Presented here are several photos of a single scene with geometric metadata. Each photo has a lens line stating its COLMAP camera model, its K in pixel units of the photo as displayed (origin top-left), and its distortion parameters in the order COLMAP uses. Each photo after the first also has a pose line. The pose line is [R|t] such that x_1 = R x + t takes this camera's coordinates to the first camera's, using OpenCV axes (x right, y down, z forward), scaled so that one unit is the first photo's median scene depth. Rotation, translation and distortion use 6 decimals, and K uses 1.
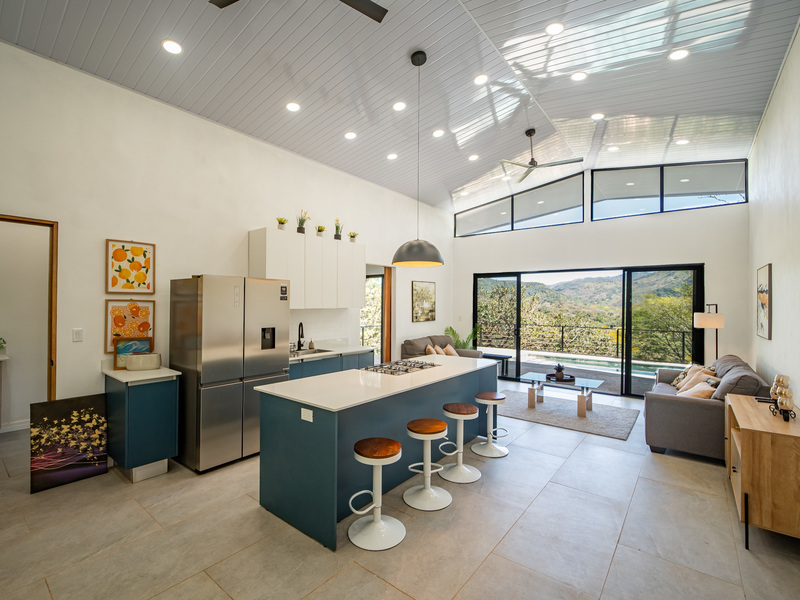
lens RADIAL K [[368.7, 0, 396.4], [0, 368.7, 302.1], [0, 0, 1]] dist [-0.010442, 0.000157]
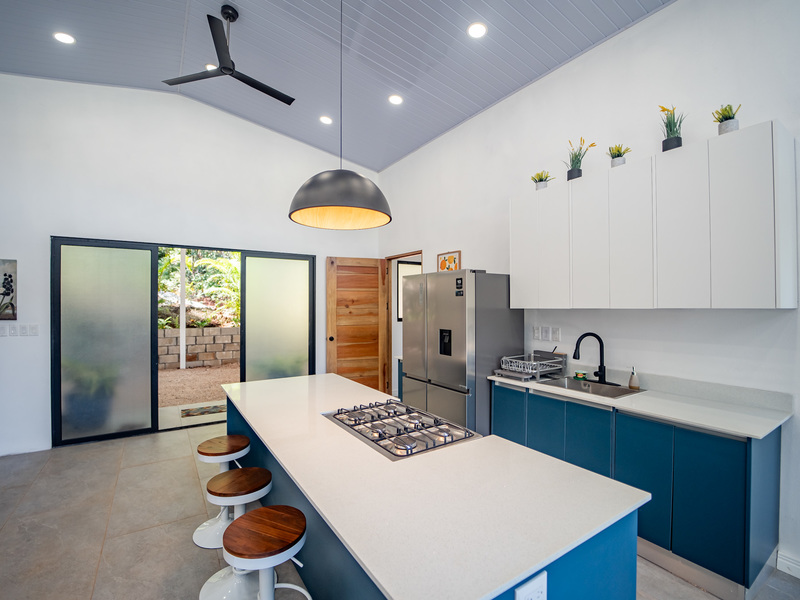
lens RADIAL K [[371.9, 0, 397.4], [0, 371.9, 302.4], [0, 0, 1]] dist [-0.021000, -0.000246]
pose [[-0.320571, -0.012737, -0.947139, 0.341423], [0.003485, 0.999887, -0.014625, 0.013973], [0.947218, -0.007989, -0.320490, 0.808363]]
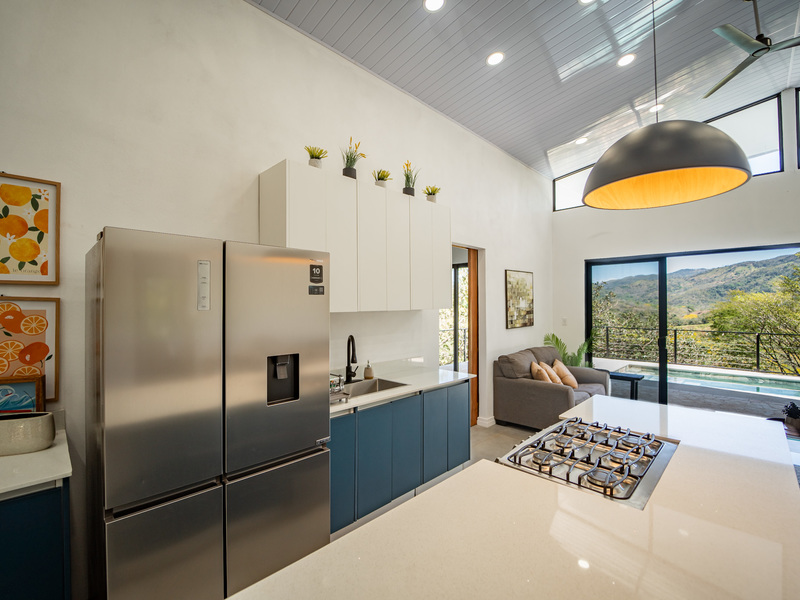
lens RADIAL K [[362.3, 0, 398.7], [0, 362.3, 303.7], [0, 0, 1]] dist [-0.025174, -0.000095]
pose [[0.993624, -0.011069, -0.112197, -0.107945], [0.011269, 0.999936, 0.001150, 0.005244], [0.112177, -0.002407, 0.993685, 0.397447]]
